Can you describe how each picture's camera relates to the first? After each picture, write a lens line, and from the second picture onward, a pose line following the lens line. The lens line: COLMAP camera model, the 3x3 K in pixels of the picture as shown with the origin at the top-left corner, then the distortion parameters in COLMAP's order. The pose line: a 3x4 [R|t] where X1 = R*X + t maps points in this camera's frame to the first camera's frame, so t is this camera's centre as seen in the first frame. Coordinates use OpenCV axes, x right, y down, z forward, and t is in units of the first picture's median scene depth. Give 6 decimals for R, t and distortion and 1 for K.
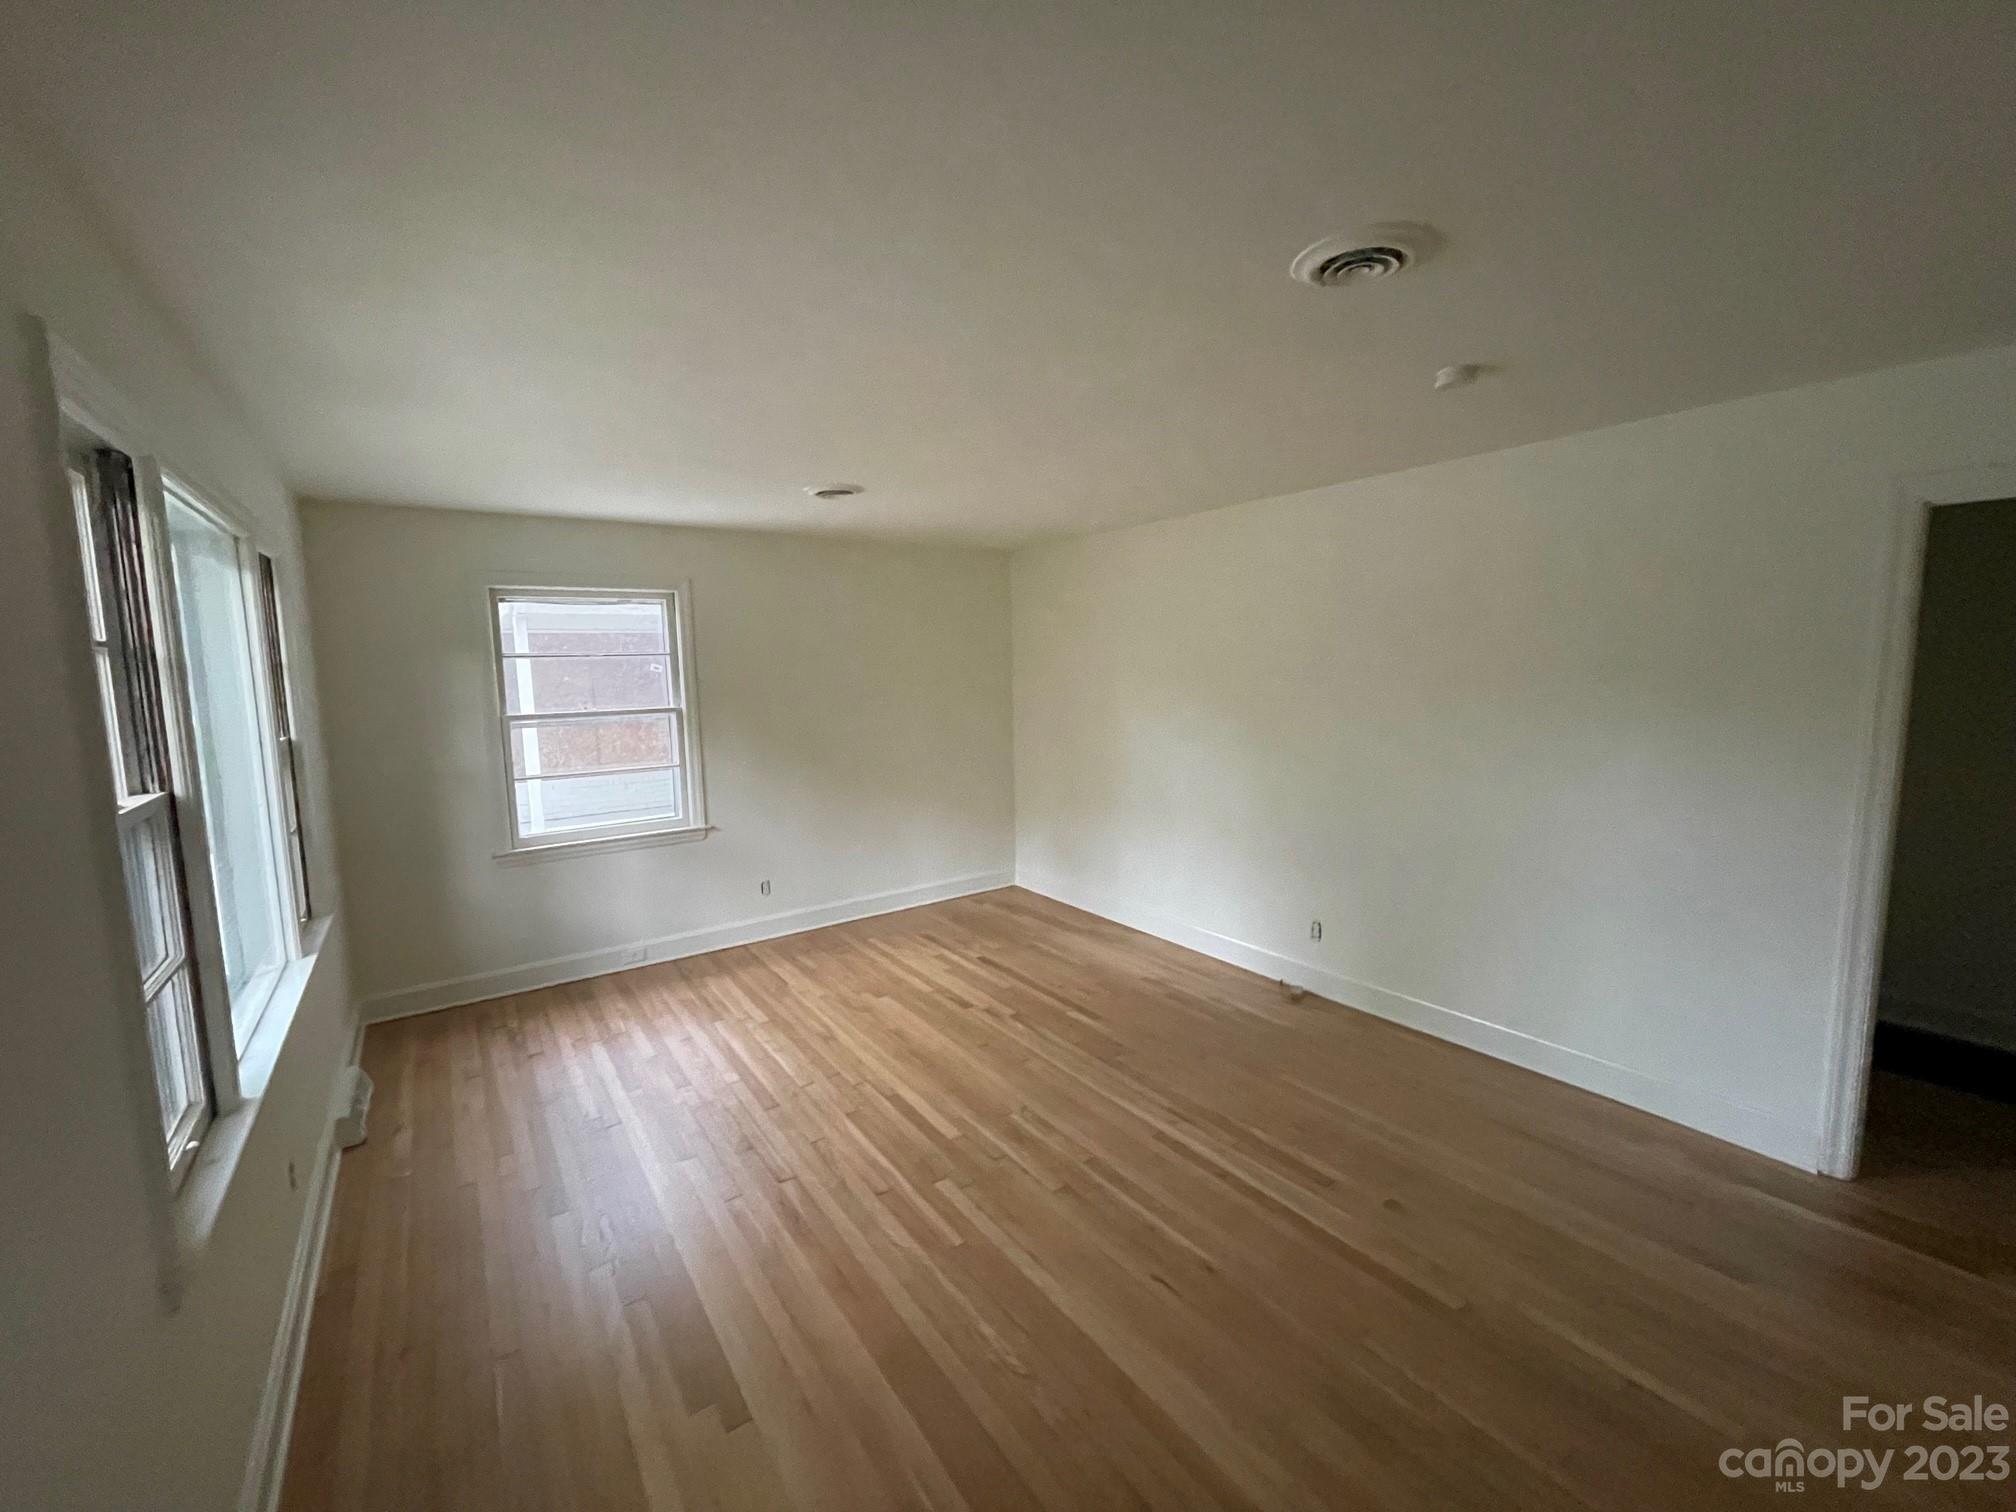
lens RADIAL K [[807.6, 0, 1003.6], [0, 807.6, 762.7], [0, 0, 1]] dist [0.002604, 0.001001]
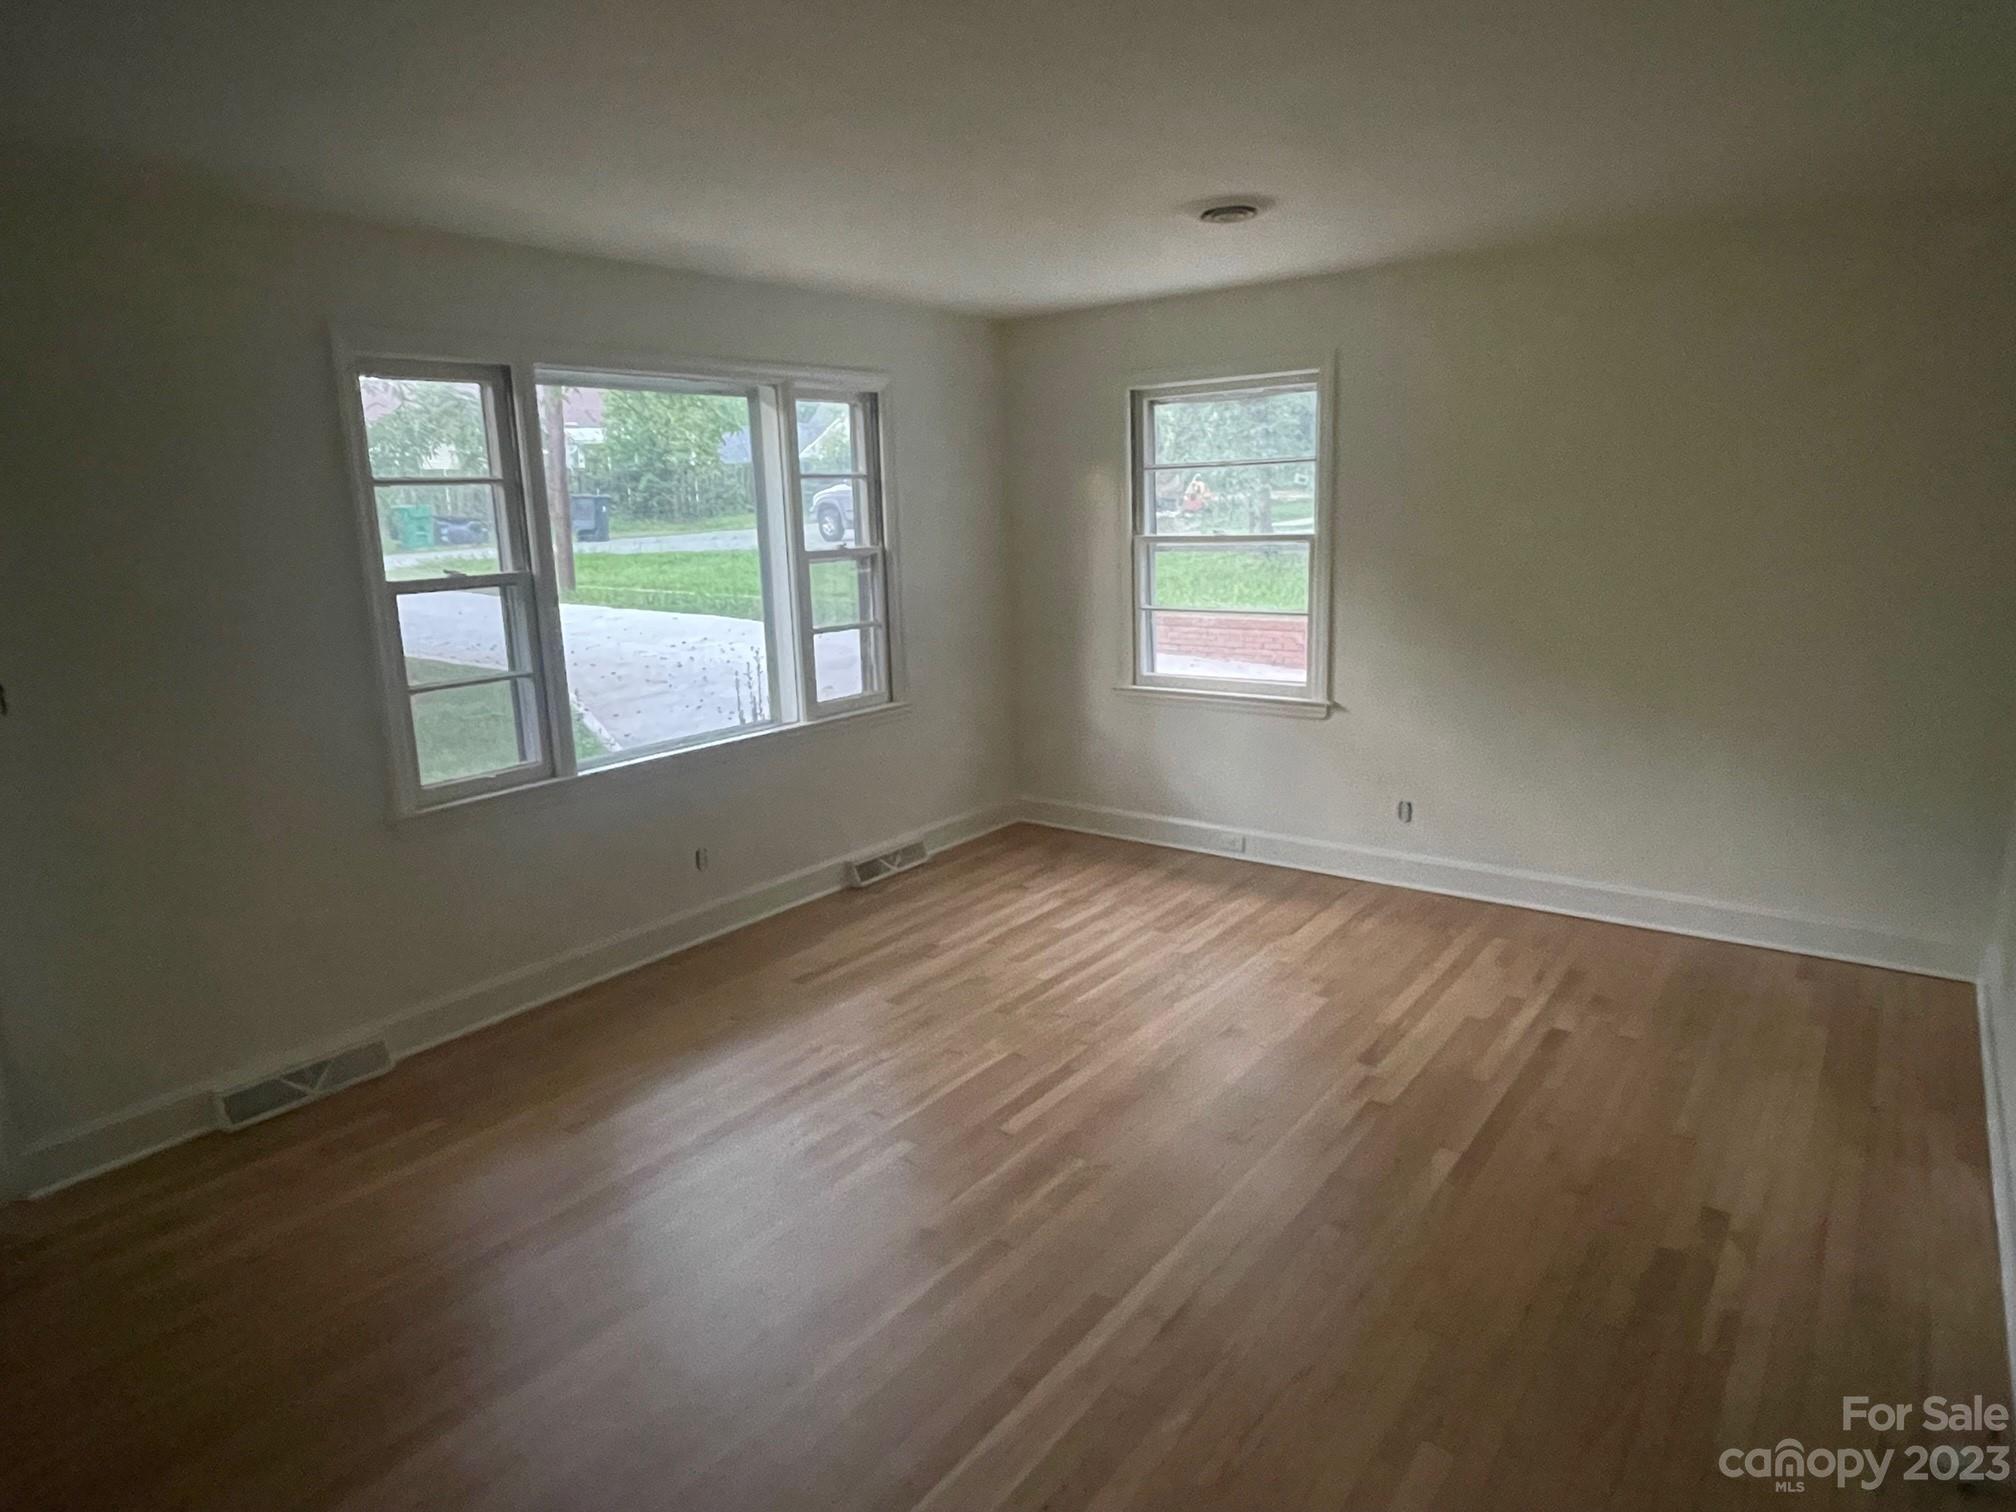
lens RADIAL K [[1185.8, 0, 1008.0], [0, 1185.8, 756.0], [0, 0, 1]] dist [0.001815, 0.000986]
pose [[0.305923, 0.211115, -0.928354, 0.605564], [-0.092998, 0.977068, 0.191546, -0.057168], [0.947503, 0.027737, 0.318540, 0.443795]]
